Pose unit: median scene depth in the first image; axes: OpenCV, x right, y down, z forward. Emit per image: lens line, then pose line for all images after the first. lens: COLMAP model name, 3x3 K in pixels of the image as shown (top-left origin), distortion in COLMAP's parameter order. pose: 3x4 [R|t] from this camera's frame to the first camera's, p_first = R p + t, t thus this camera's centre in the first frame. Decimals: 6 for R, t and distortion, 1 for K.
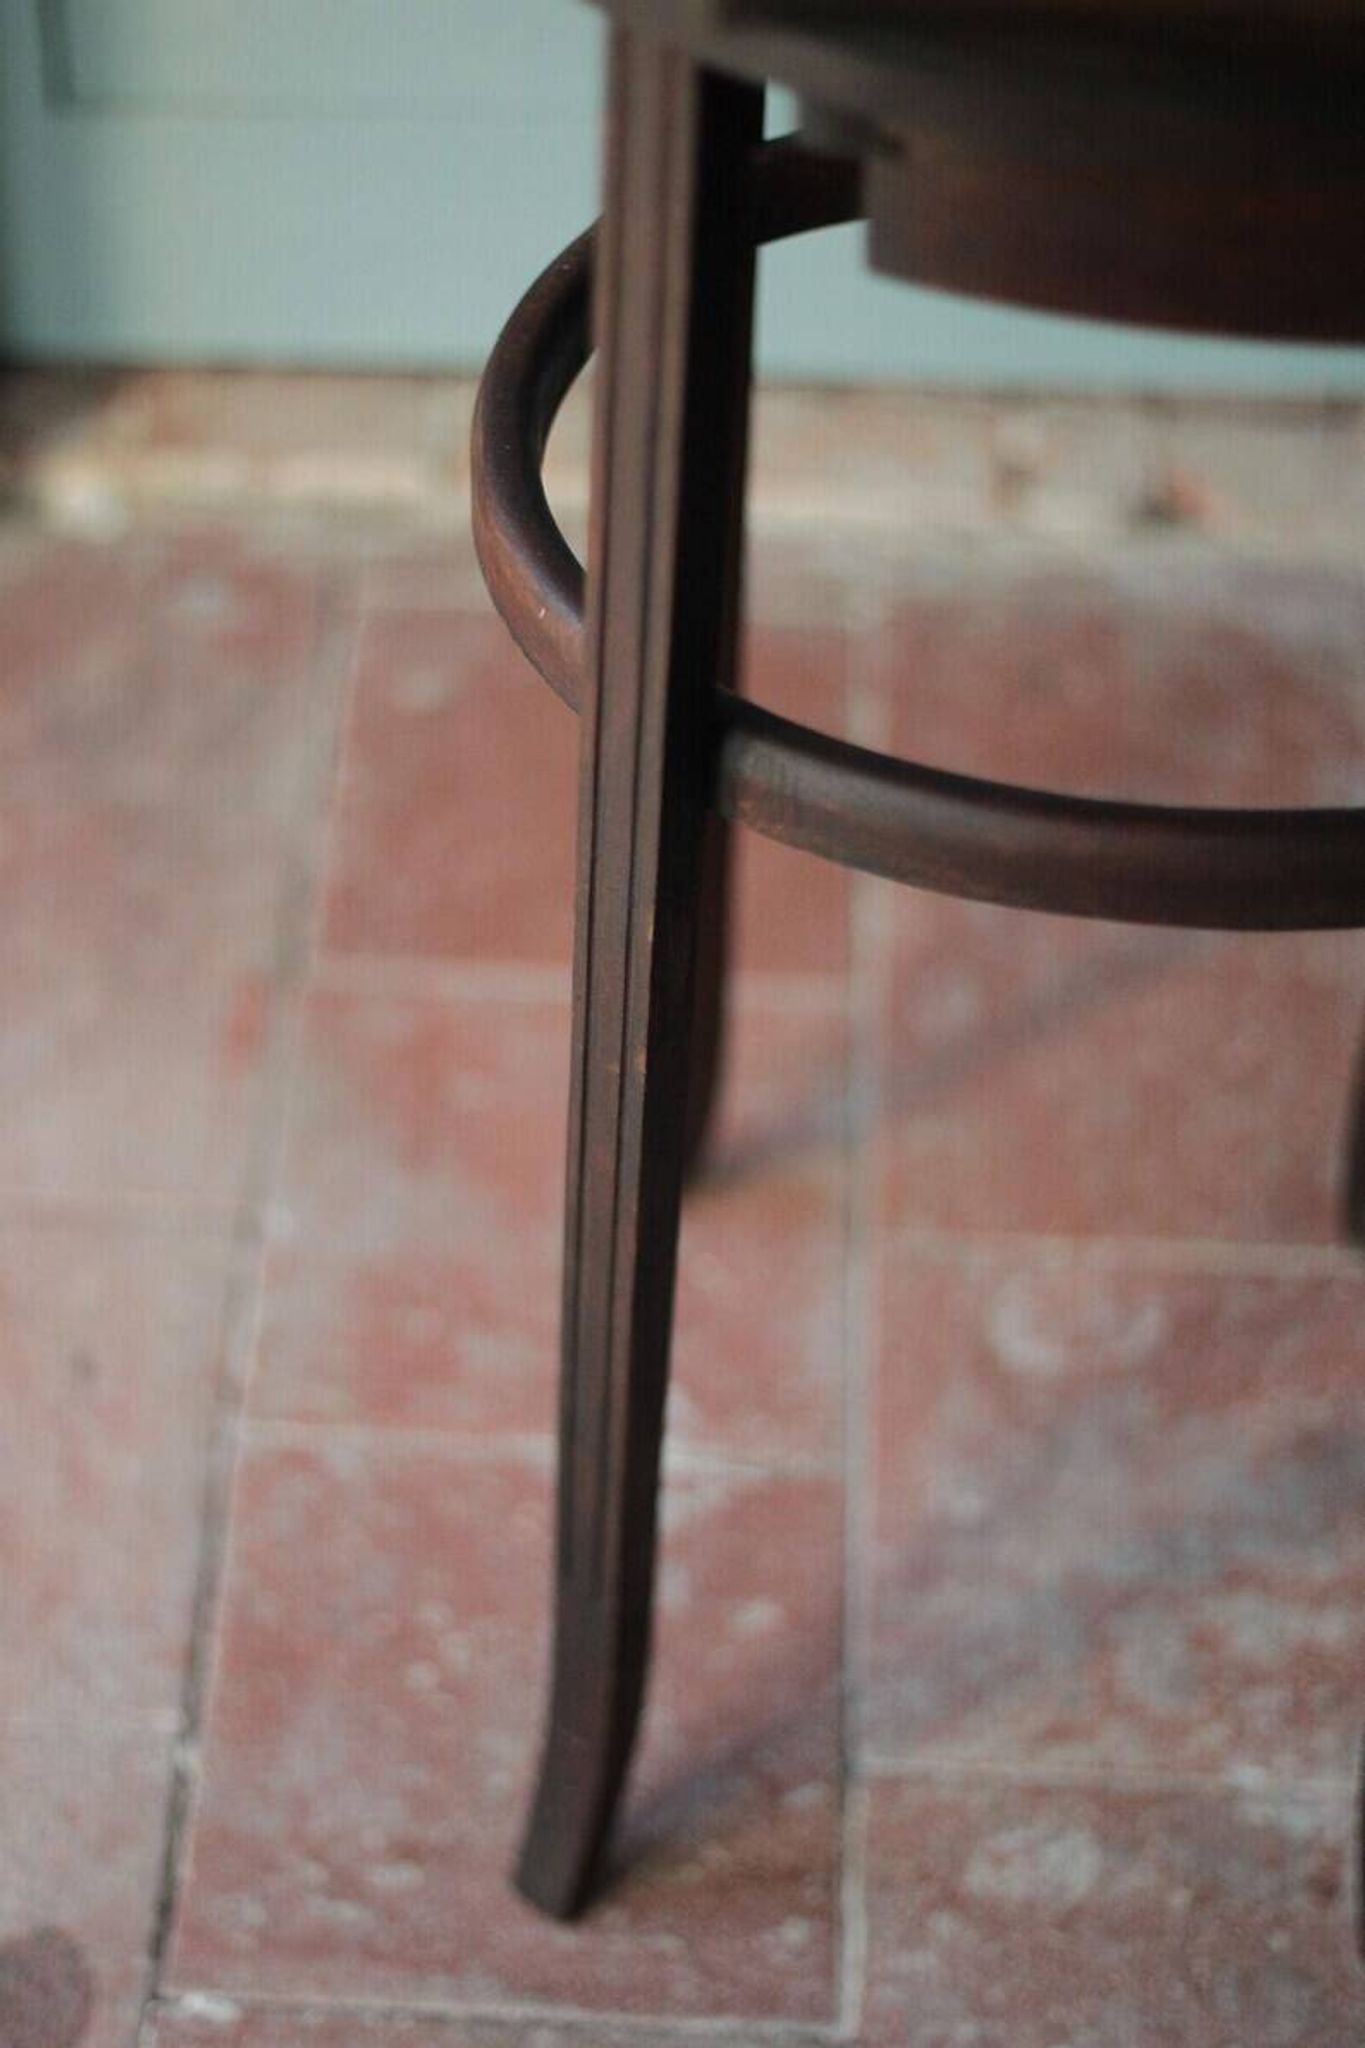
lens RADIAL K [[4205.2, 0, 687.6], [0, 4205.2, 1079.5], [0, 0, 1]] dist [-0.128989, 0.000000]
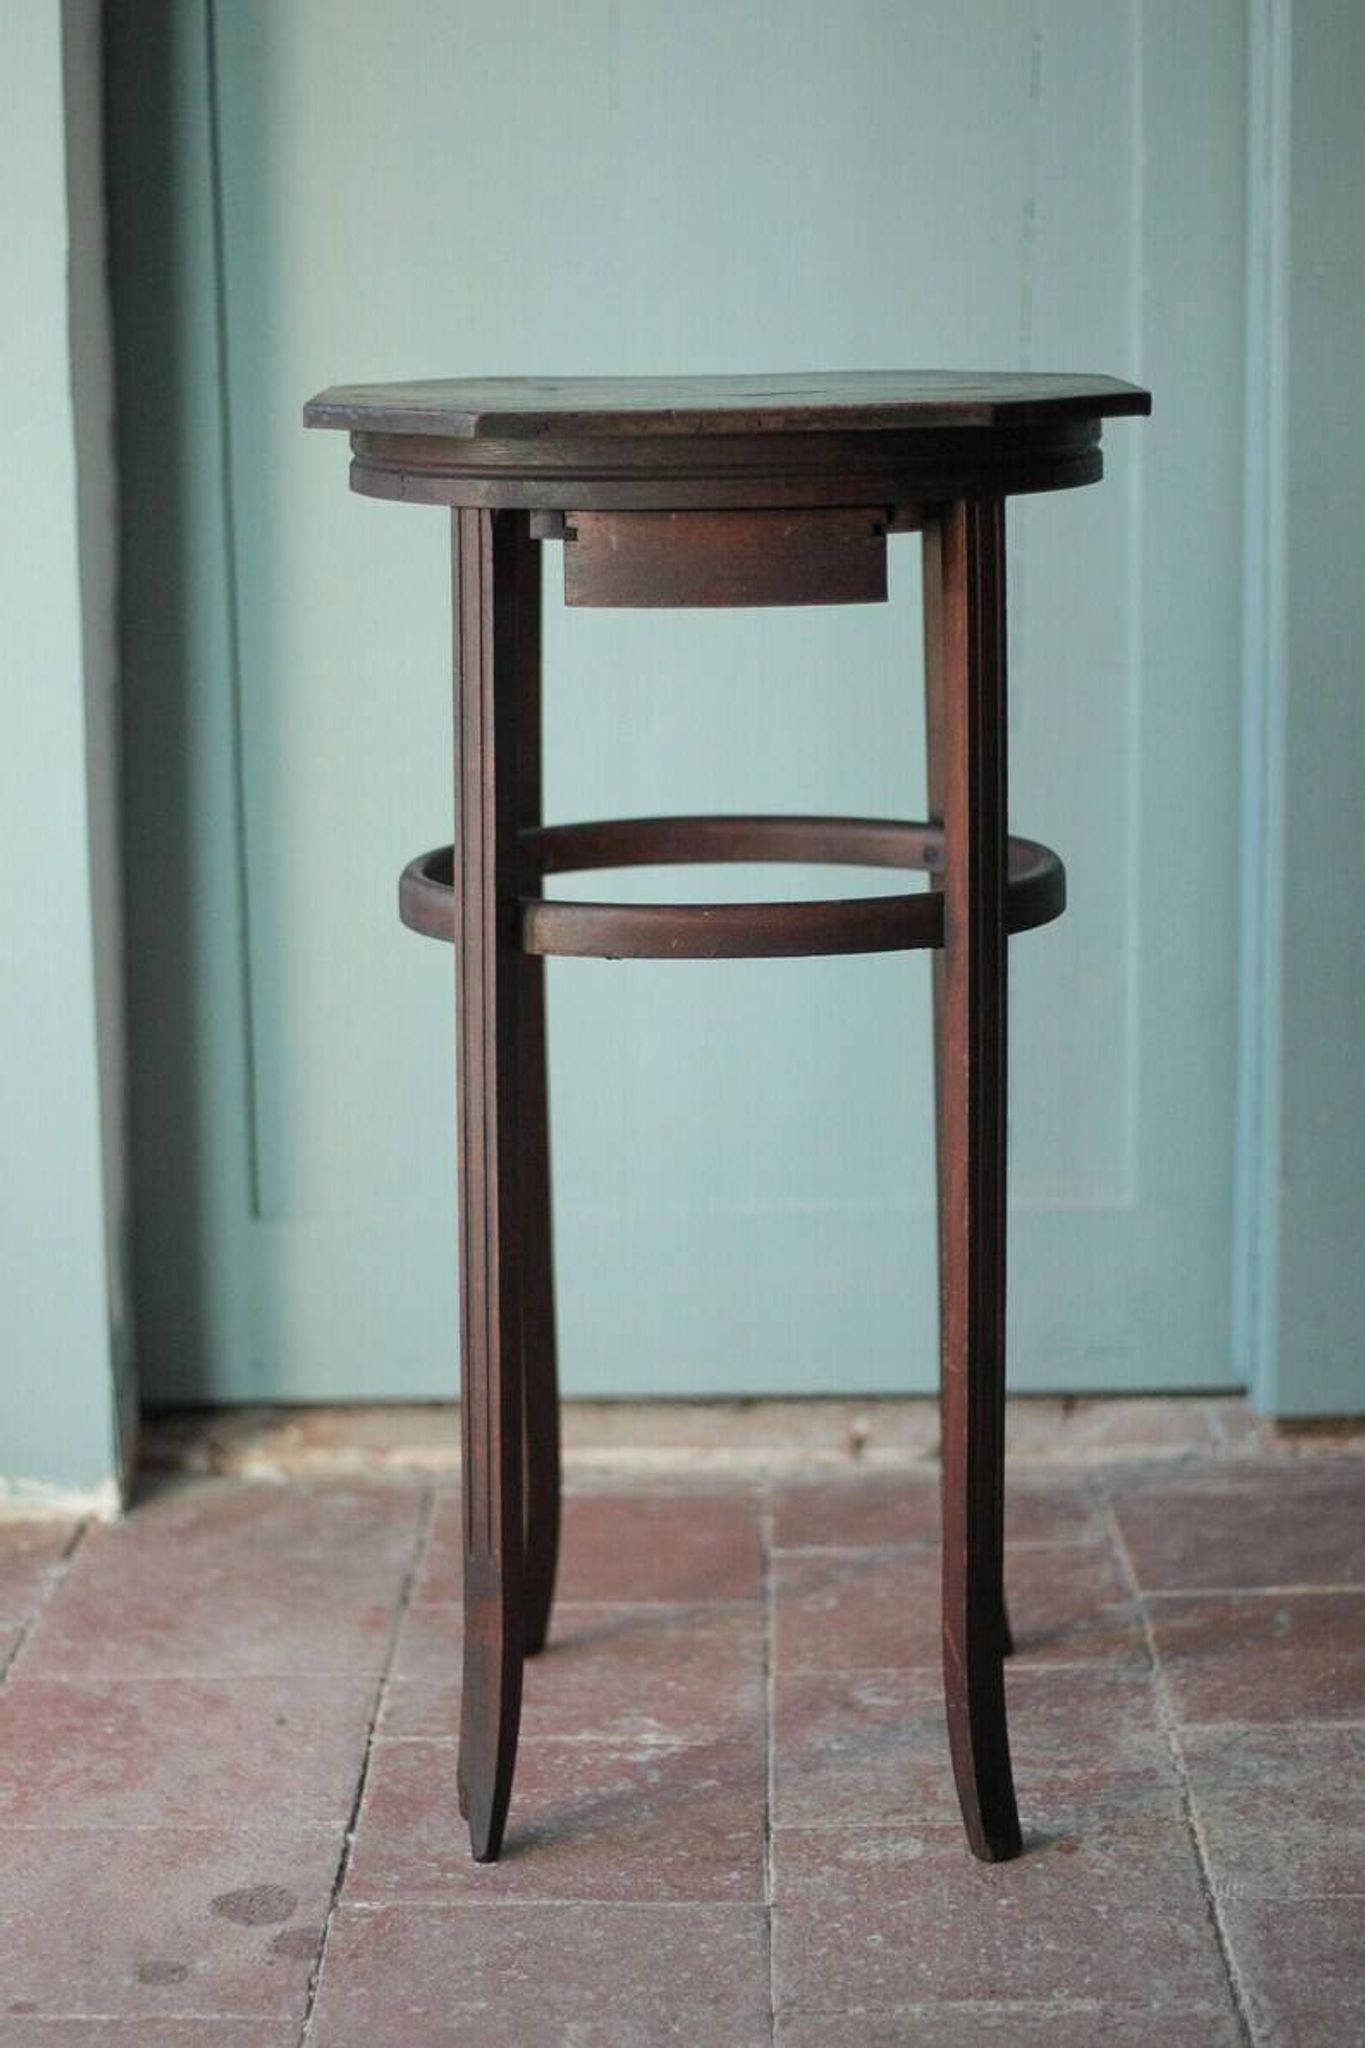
lens RADIAL K [[4205.2, 0, 683.5], [0, 4205.2, 1022.8], [0, 0, 1]] dist [-0.128989, 0.000000]
pose [[0.998527, -0.053109, 0.011071, 0.005552], [0.048942, 0.793832, -0.606164, 0.865448], [0.023404, 0.605813, 0.795263, -0.440210]]
